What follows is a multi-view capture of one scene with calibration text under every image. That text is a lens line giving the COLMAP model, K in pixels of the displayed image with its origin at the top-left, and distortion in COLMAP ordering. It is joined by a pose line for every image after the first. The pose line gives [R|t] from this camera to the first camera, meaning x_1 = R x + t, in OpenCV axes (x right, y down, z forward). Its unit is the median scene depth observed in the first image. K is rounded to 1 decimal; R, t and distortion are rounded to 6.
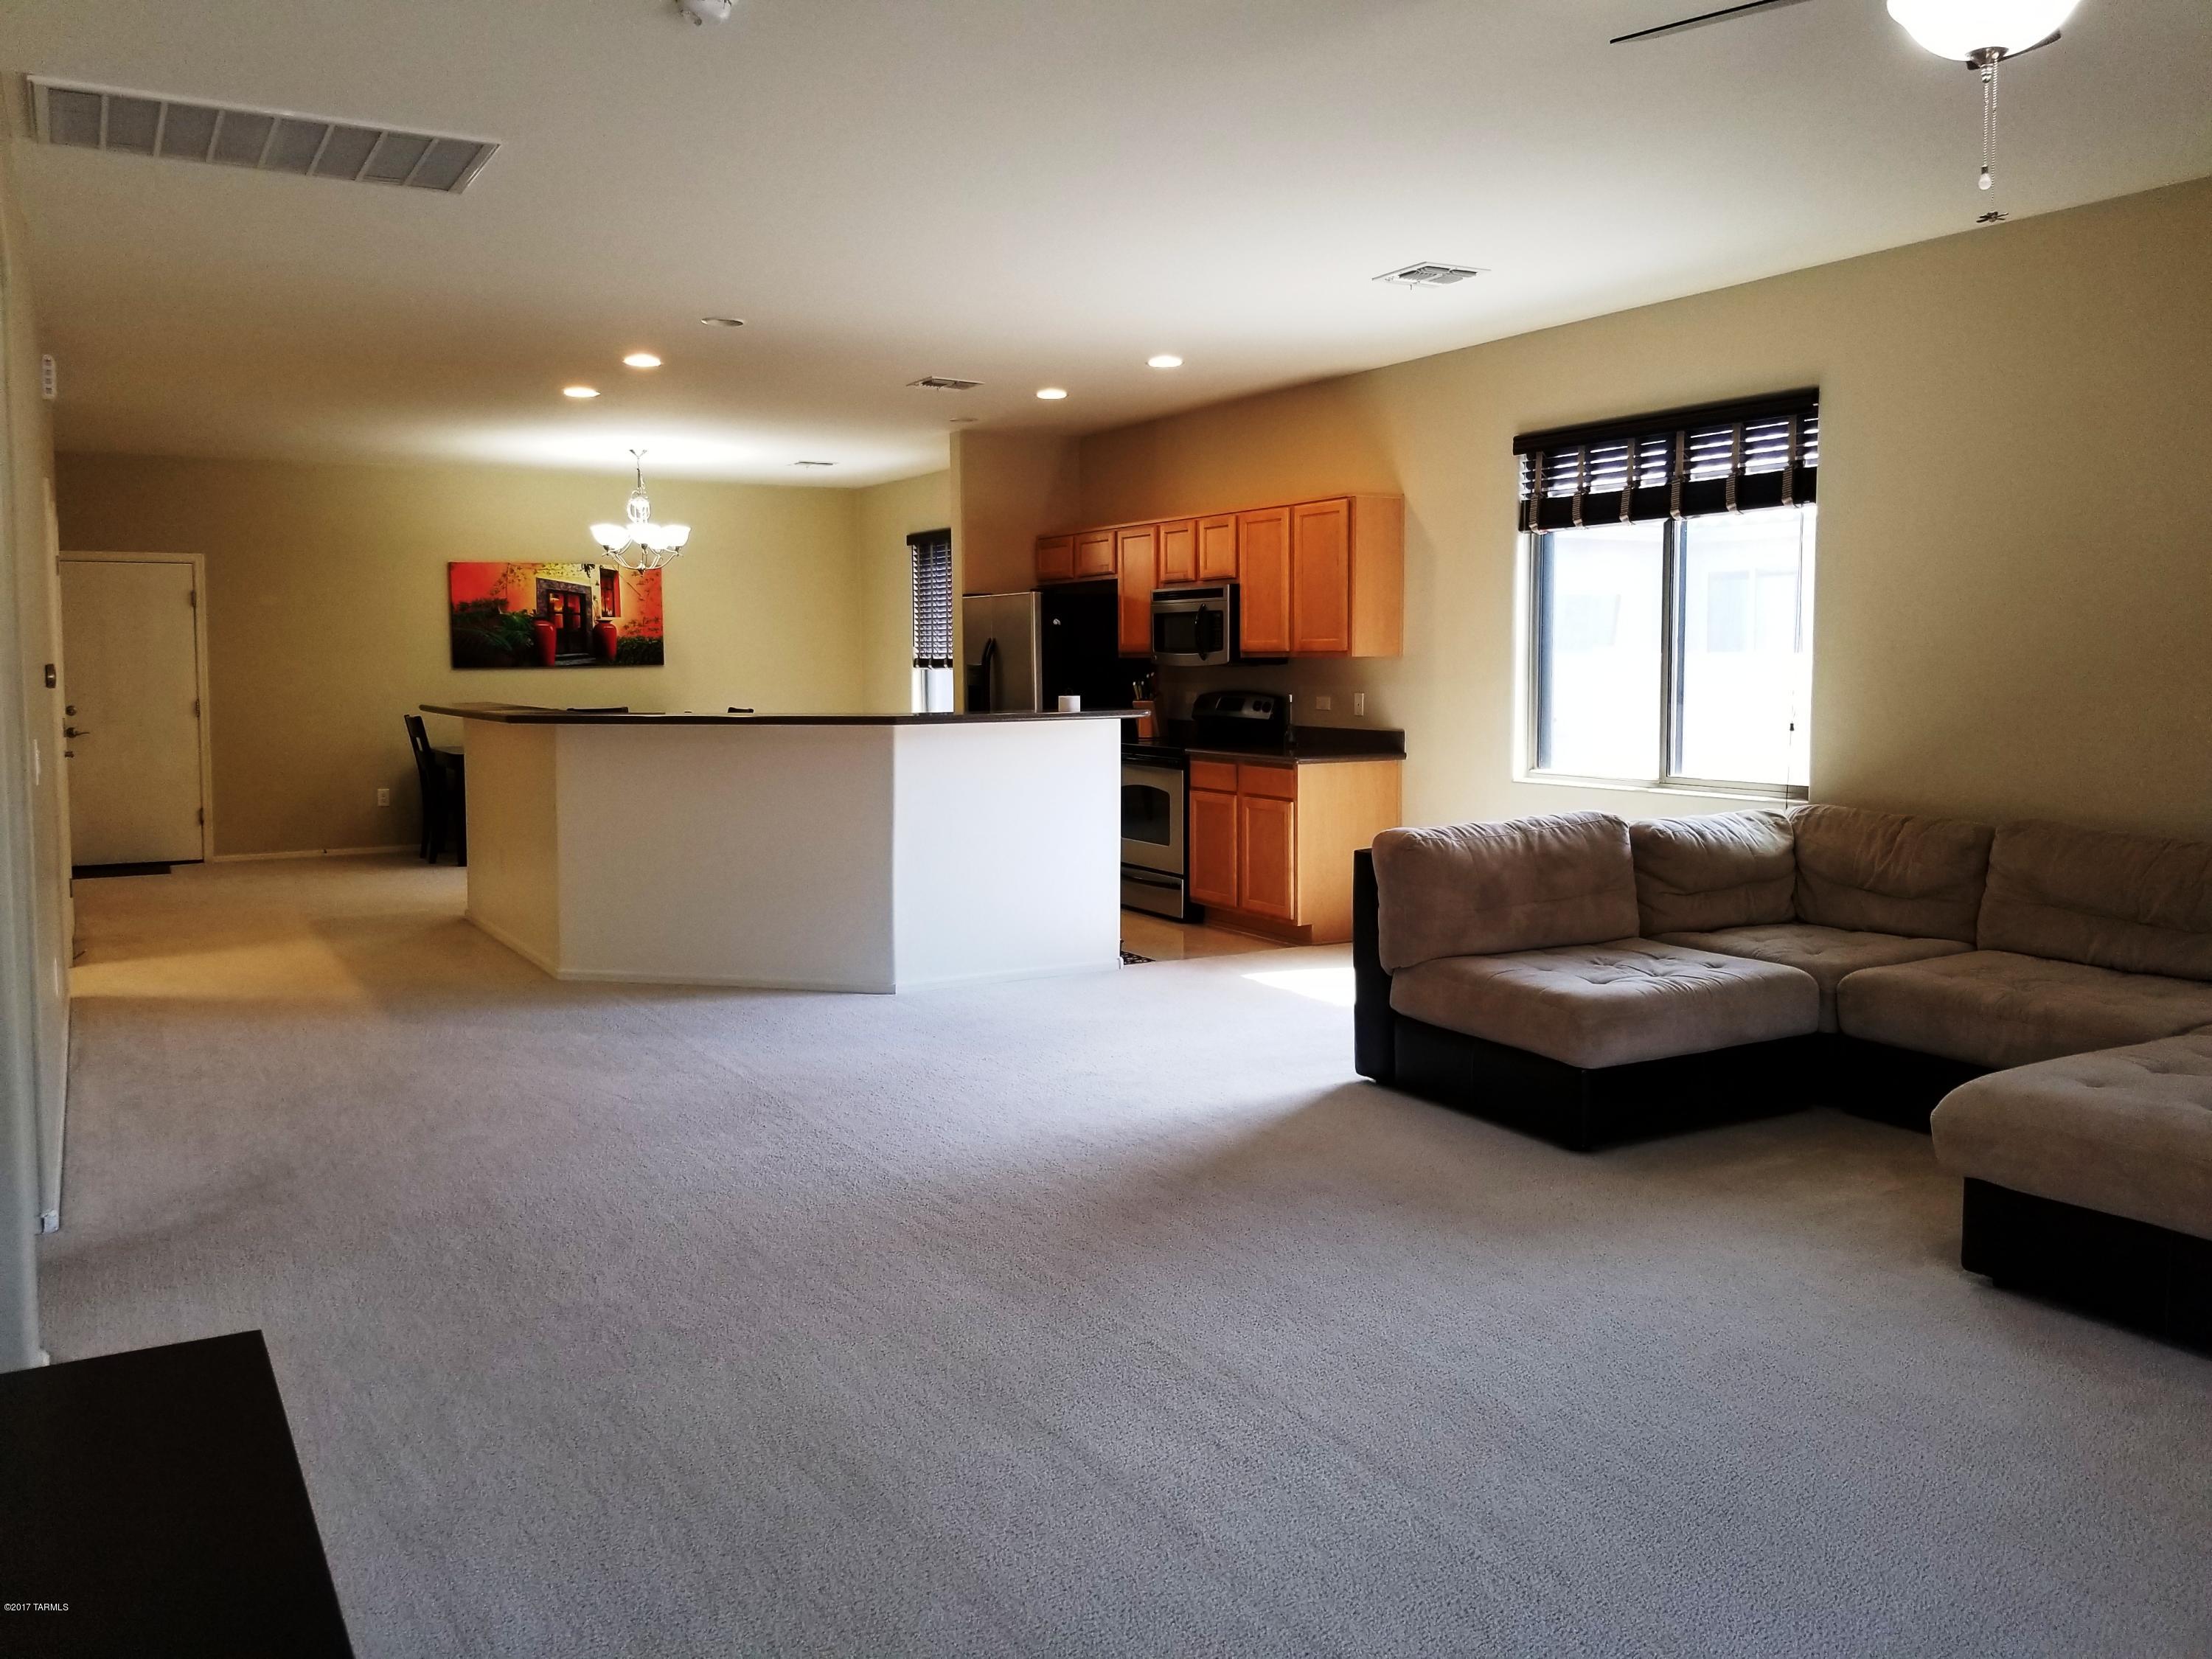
lens RADIAL K [[1764.8, 0, 1082.7], [0, 1764.8, 794.2], [0, 0, 1]] dist [0.117895, -0.222143]
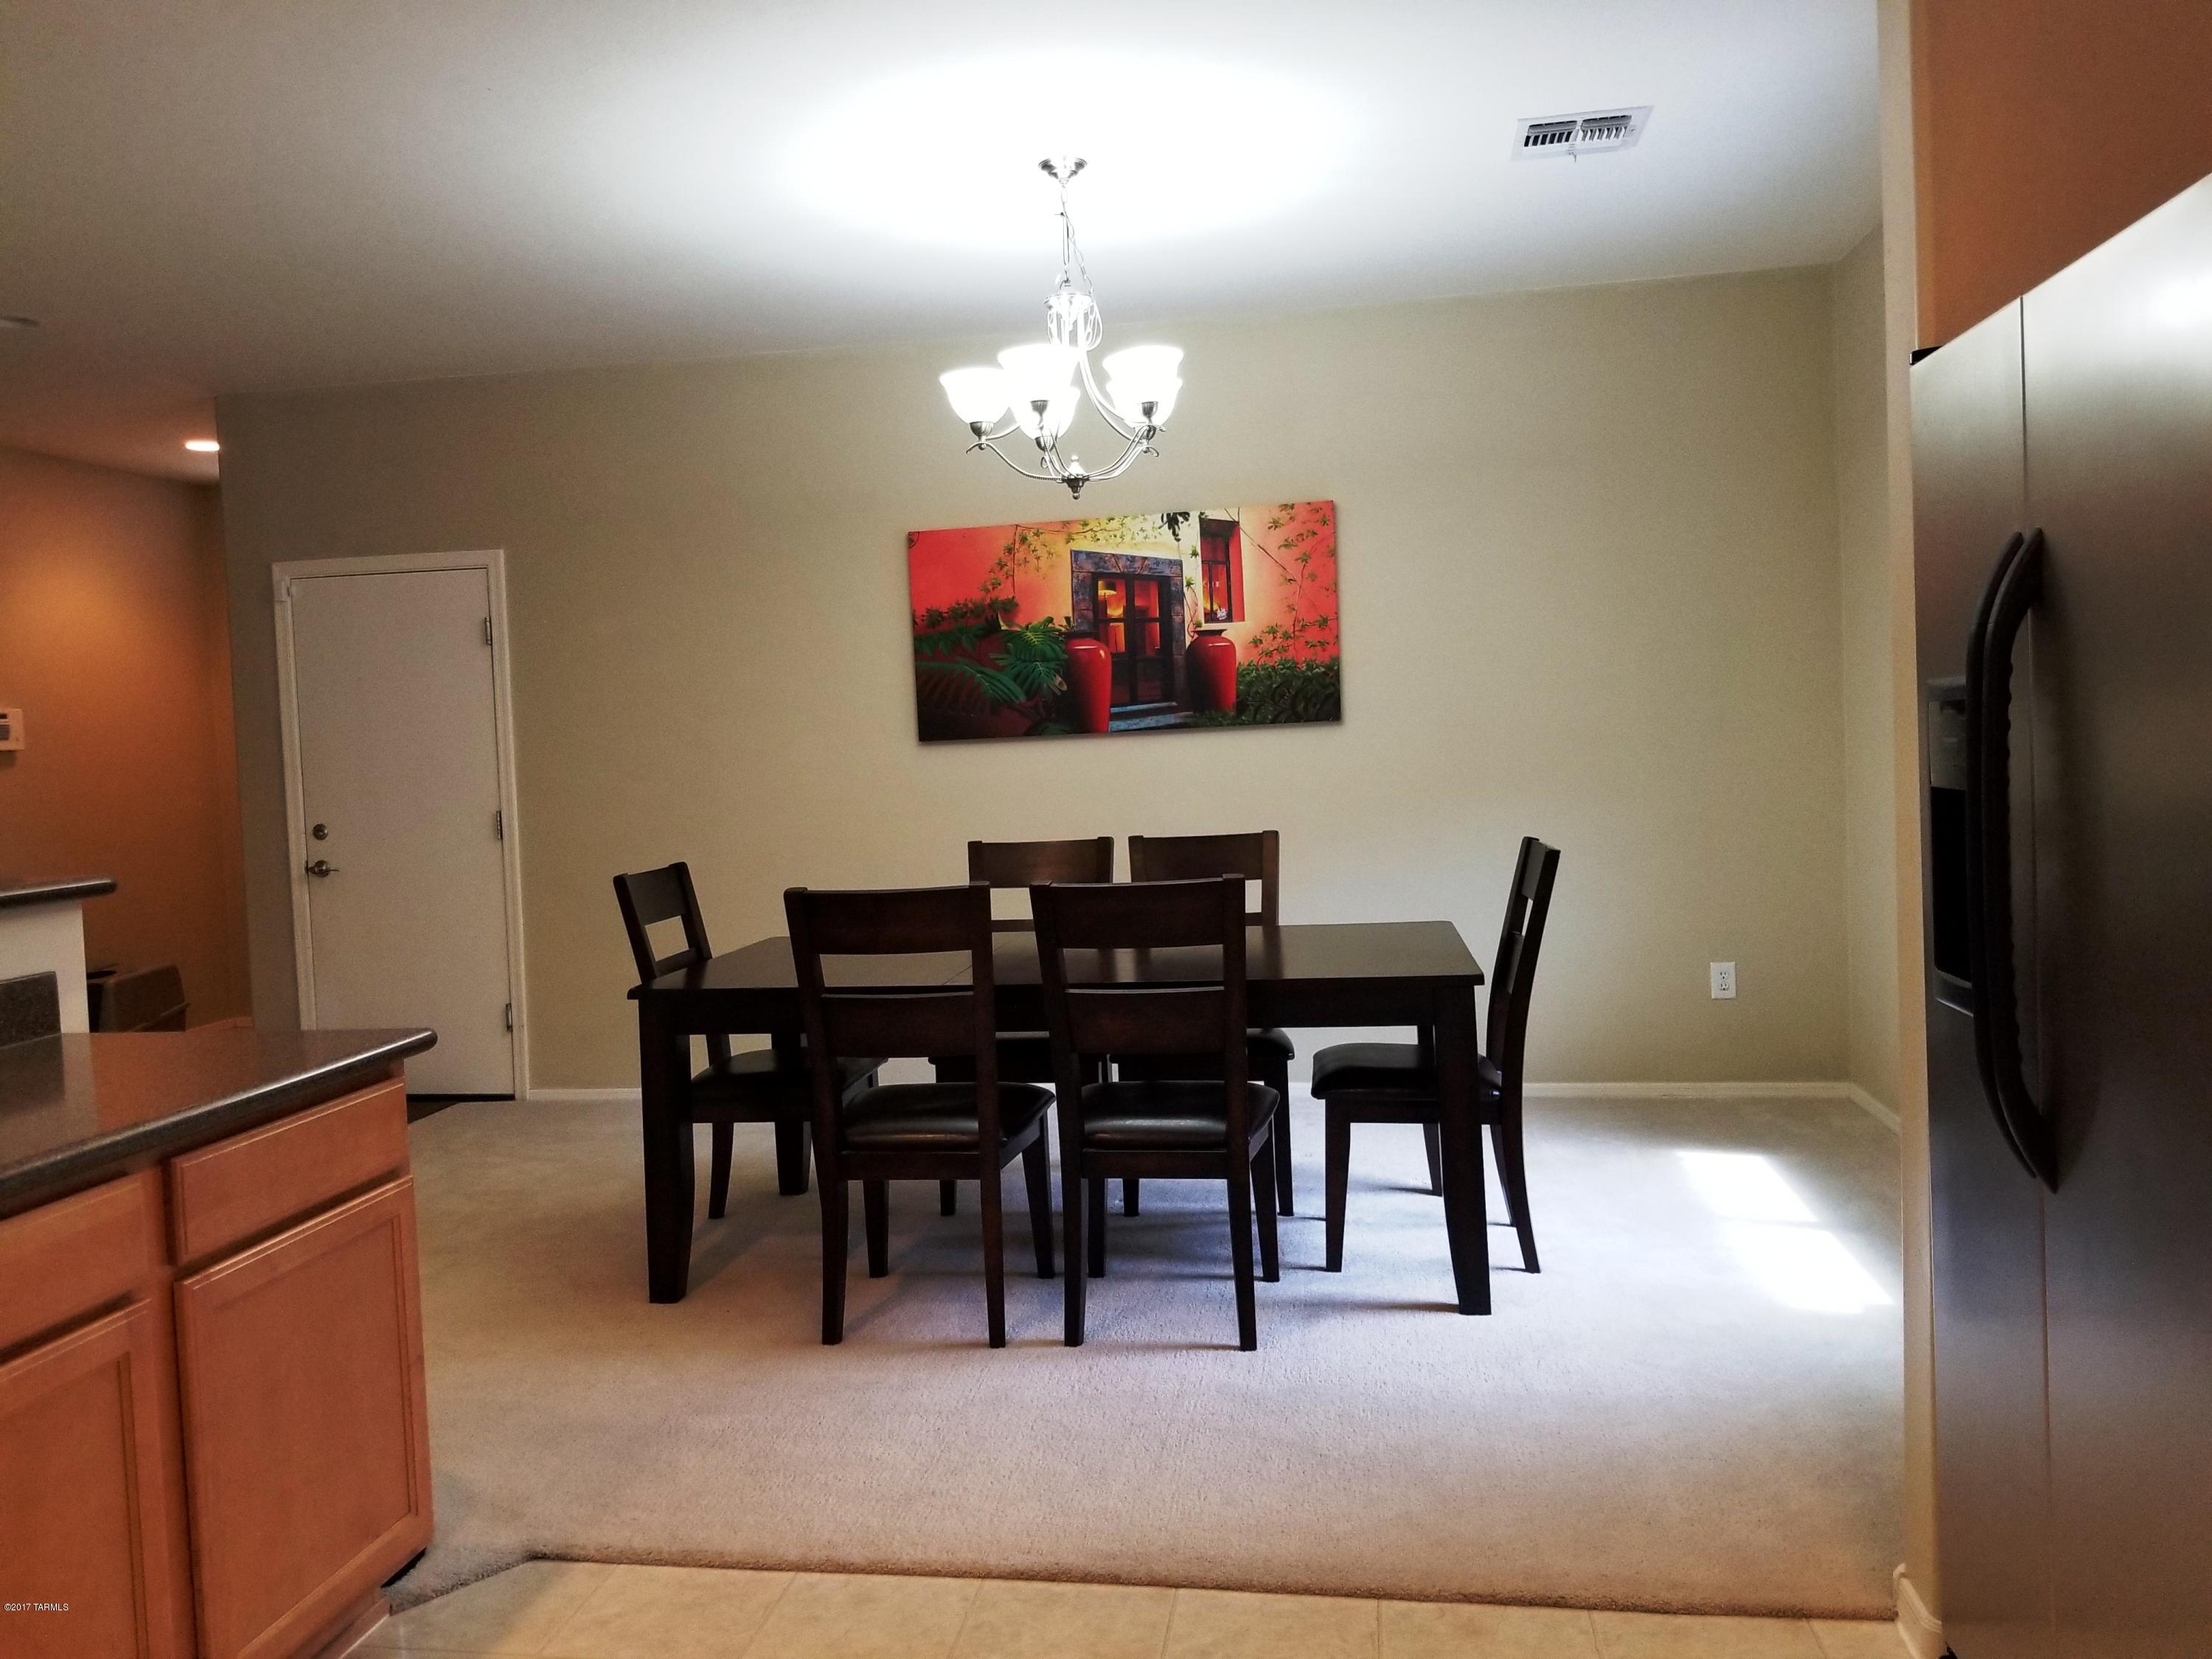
lens RADIAL K [[1749.1, 0, 1039.4], [0, 1749.1, 818.2], [0, 0, 1]] dist [0.105720, -0.205305]
pose [[0.765085, 0.007111, -0.643890, -0.007145], [-0.015756, 0.999846, -0.007679, -0.046064], [0.643736, 0.016021, 0.765080, 0.646111]]
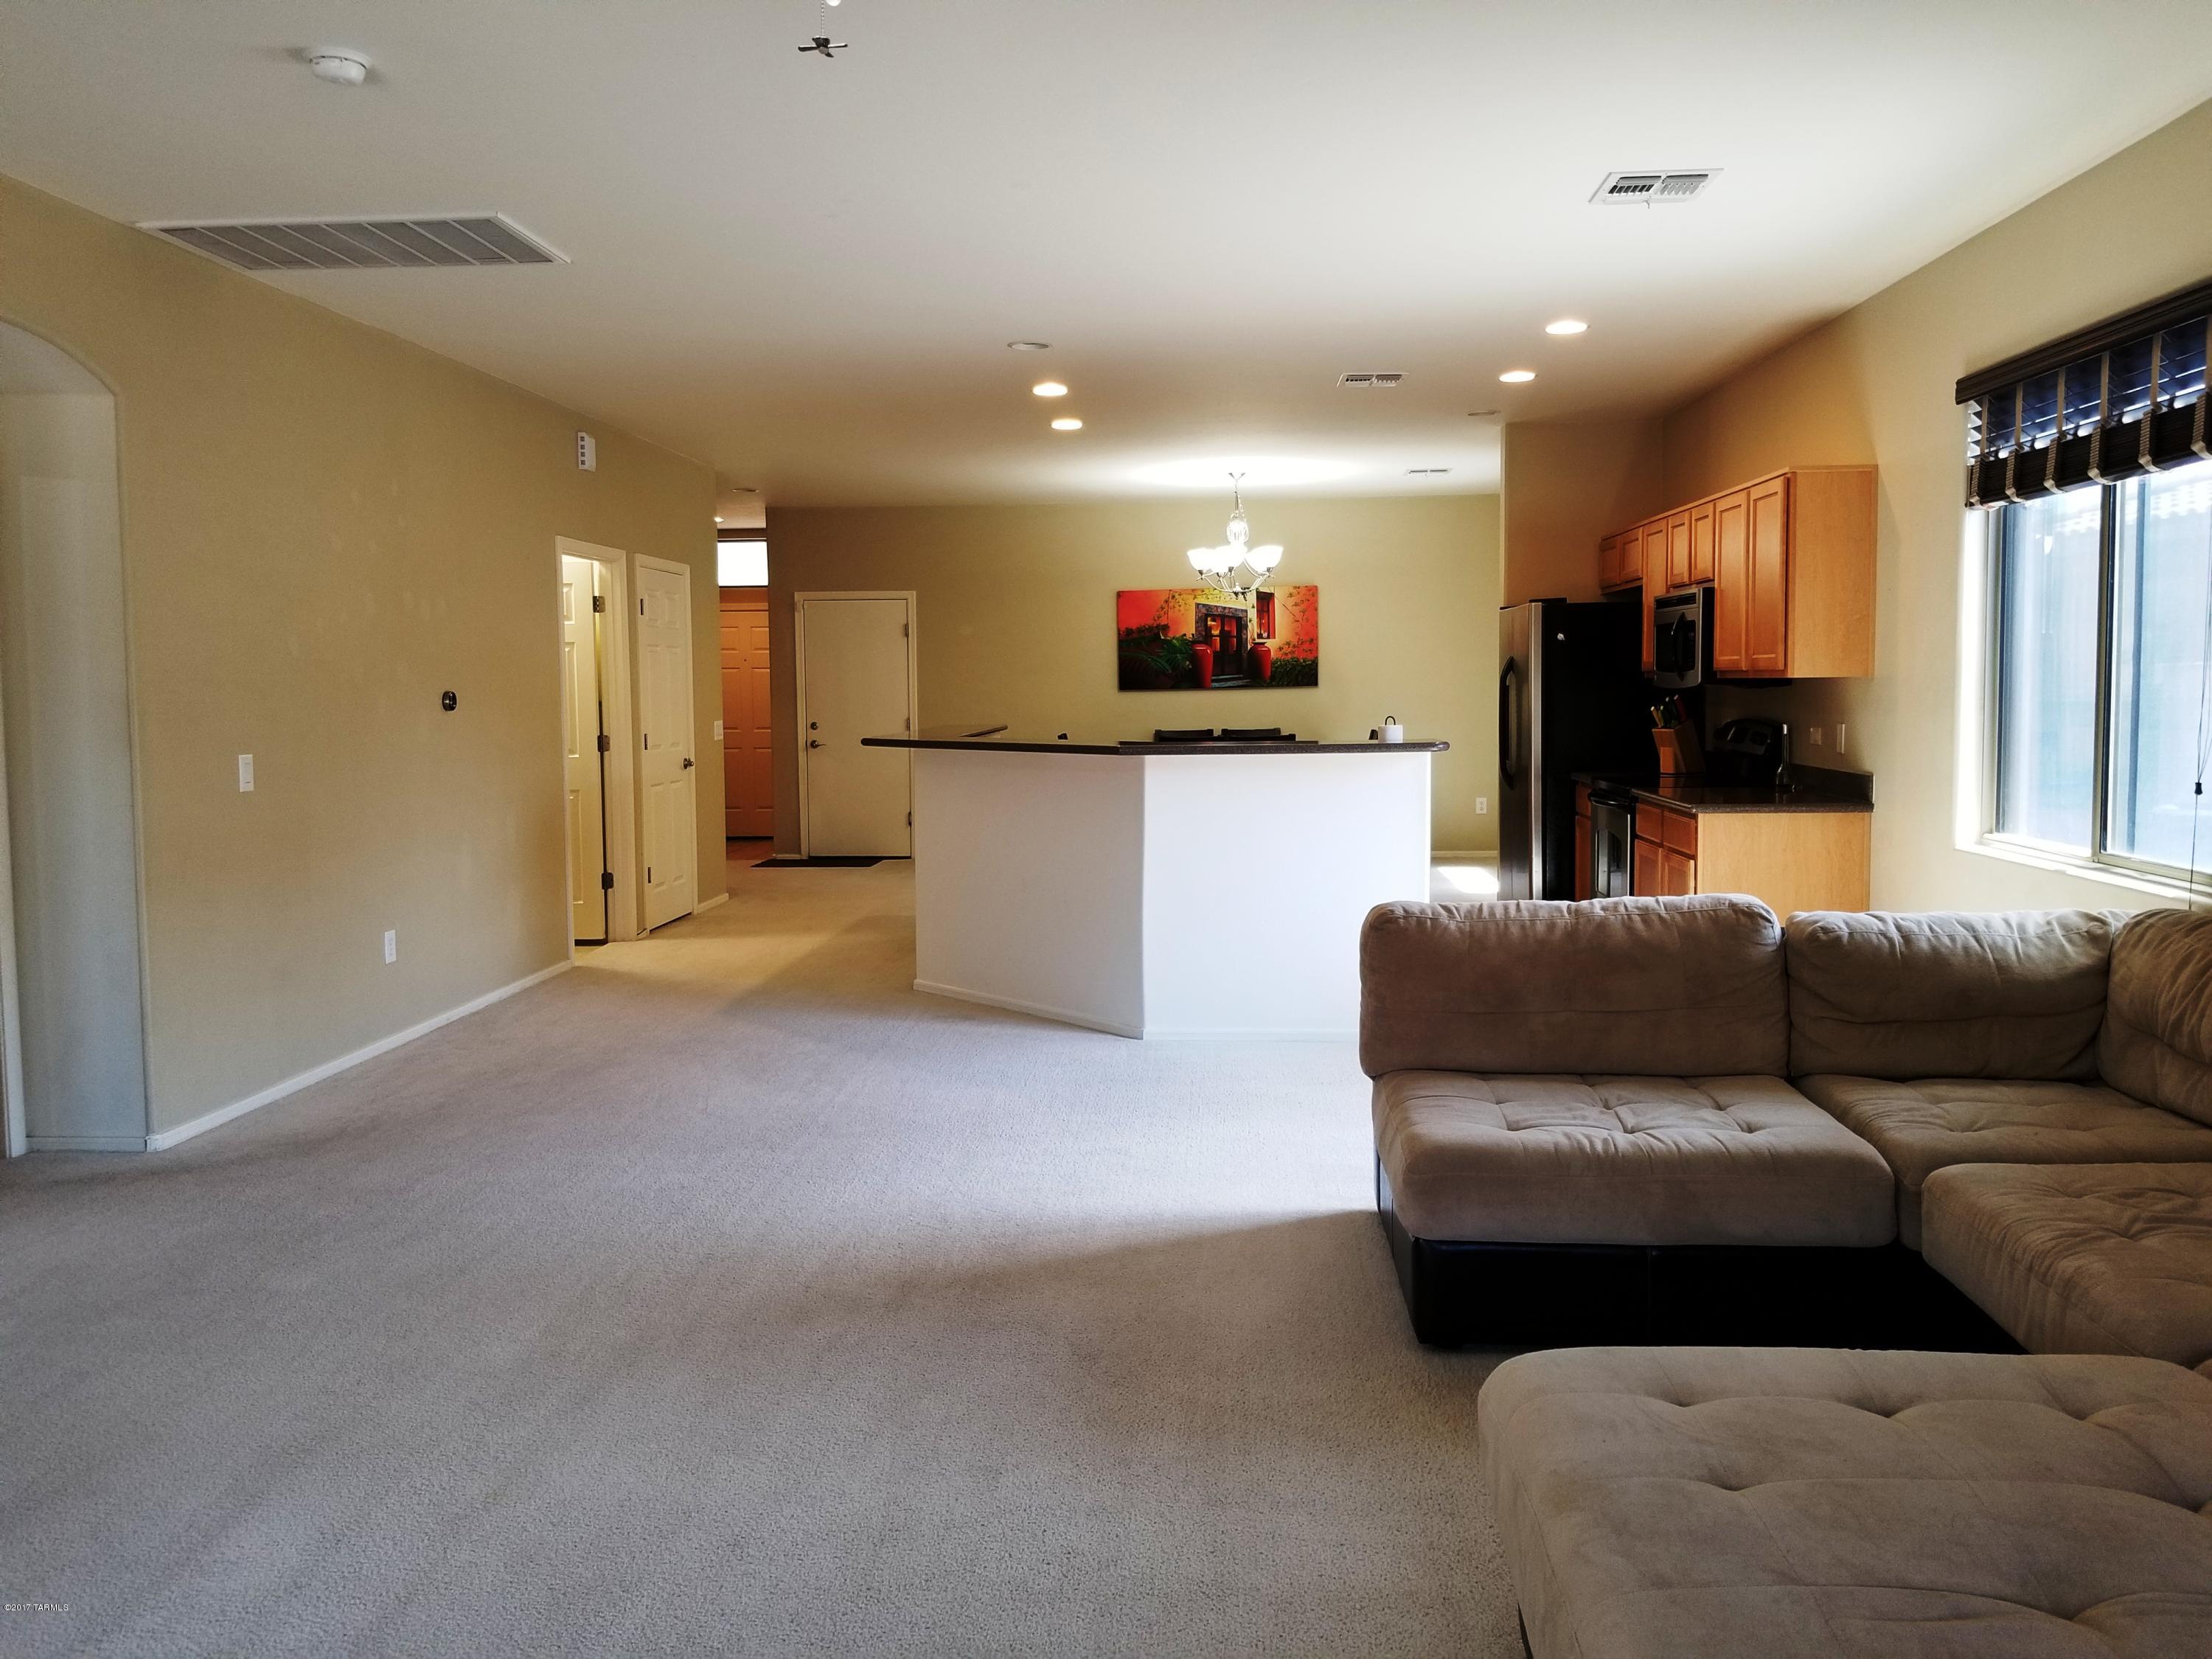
lens RADIAL K [[1764.8, 0, 1082.7], [0, 1764.8, 794.2], [0, 0, 1]] dist [0.117895, -0.222143]
pose [[0.822549, 0.034686, -0.567635, 0.232157], [-0.039551, 0.999211, 0.003746, -0.011587], [0.567317, 0.019369, 0.823272, 0.120388]]
